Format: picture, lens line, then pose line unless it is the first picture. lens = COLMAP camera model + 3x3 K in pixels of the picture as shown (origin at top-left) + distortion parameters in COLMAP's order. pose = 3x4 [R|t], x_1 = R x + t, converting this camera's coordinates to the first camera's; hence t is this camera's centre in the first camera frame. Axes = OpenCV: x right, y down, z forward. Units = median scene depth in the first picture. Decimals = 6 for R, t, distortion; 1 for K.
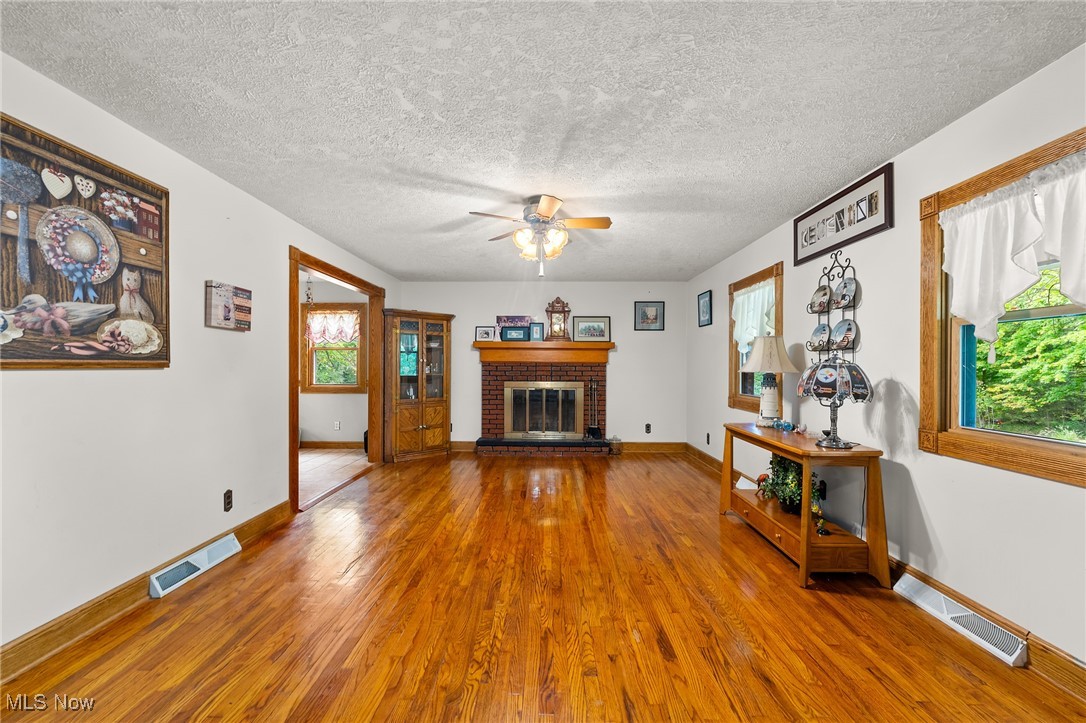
lens RADIAL K [[441.5, 0, 544.8], [0, 441.5, 365.3], [0, 0, 1]] dist [-0.001137, -0.000233]
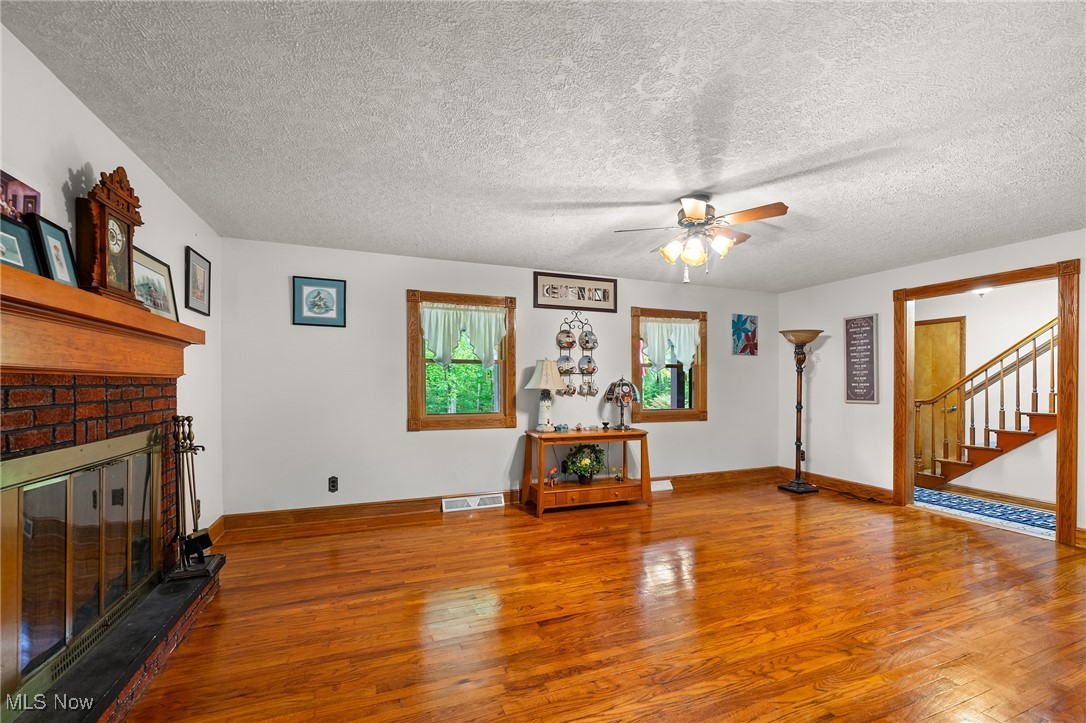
lens RADIAL K [[441.5, 0, 551.4], [0, 441.5, 382.8], [0, 0, 1]] dist [-0.001137, -0.000233]
pose [[-0.384585, -0.001960, 0.923087, -0.776533], [-0.002591, 0.999996, 0.001044, -0.004630], [-0.923086, -0.001990, -0.384589, 1.730983]]
